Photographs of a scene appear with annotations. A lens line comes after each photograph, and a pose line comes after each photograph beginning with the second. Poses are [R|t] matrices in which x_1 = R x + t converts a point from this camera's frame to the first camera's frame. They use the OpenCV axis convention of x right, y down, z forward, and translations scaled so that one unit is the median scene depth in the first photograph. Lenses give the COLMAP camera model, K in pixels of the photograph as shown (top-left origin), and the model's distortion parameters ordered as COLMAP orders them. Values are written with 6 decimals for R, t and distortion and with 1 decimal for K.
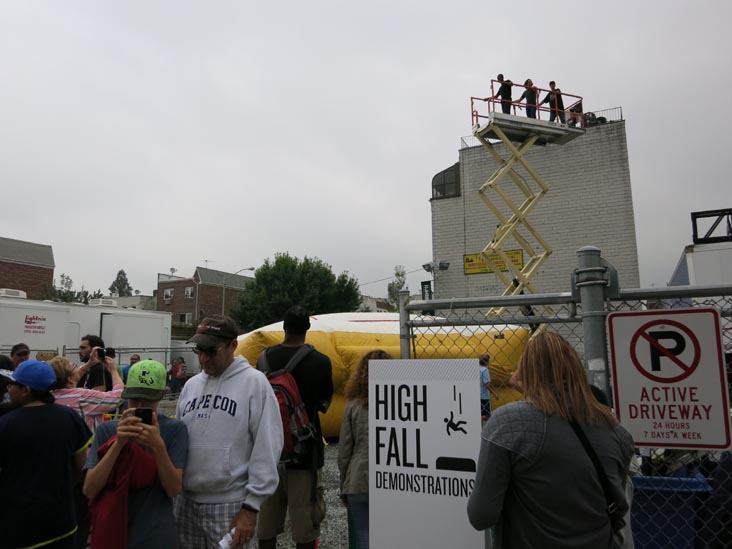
lens RADIAL K [[517.3, 0, 366.0], [0, 517.3, 274.5], [0, 0, 1]] dist [-0.000312, -0.053561]
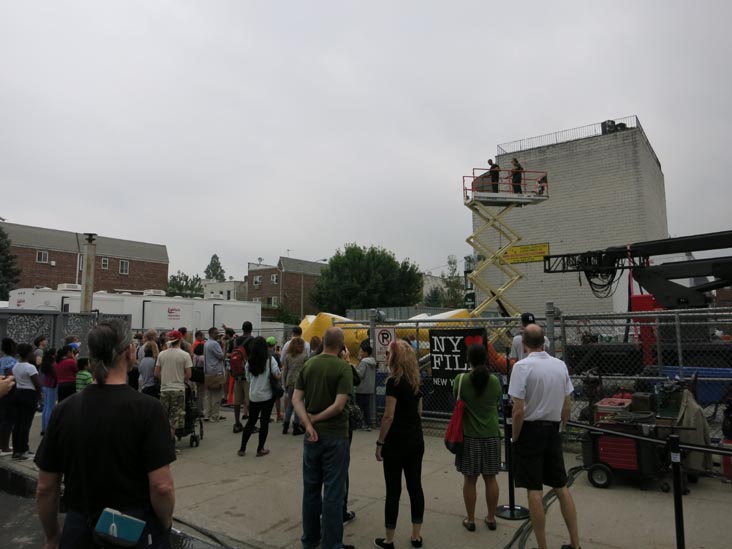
lens RADIAL K [[517.3, 0, 366.0], [0, 517.3, 274.5], [0, 0, 1]] dist [-0.000312, -0.053561]
pose [[0.987806, -0.014985, -0.154967, 0.046346], [0.021937, 0.998824, 0.043243, -0.022325], [0.154137, -0.046115, 0.986973, -0.127710]]
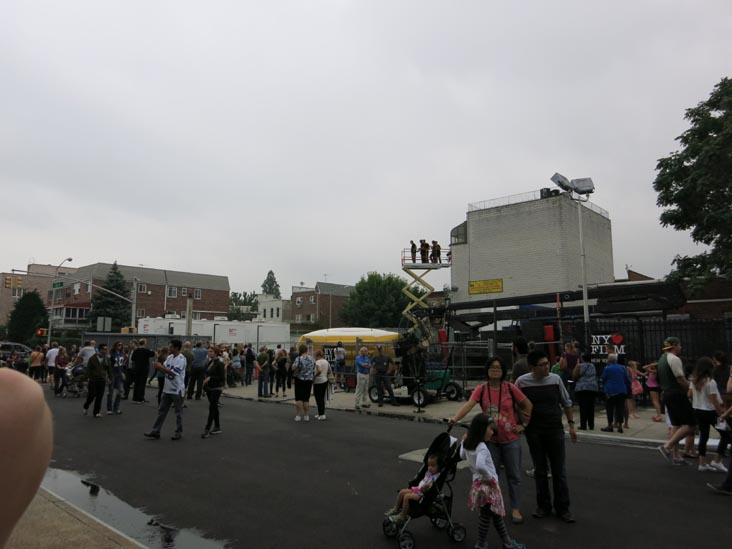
lens RADIAL K [[517.3, 0, 366.0], [0, 517.3, 274.5], [0, 0, 1]] dist [-0.000312, -0.053561]
pose [[0.965269, -0.023325, -0.260213, 0.188644], [0.030076, 0.999306, 0.021989, -0.065644], [0.259520, -0.029051, 0.965301, -0.371561]]
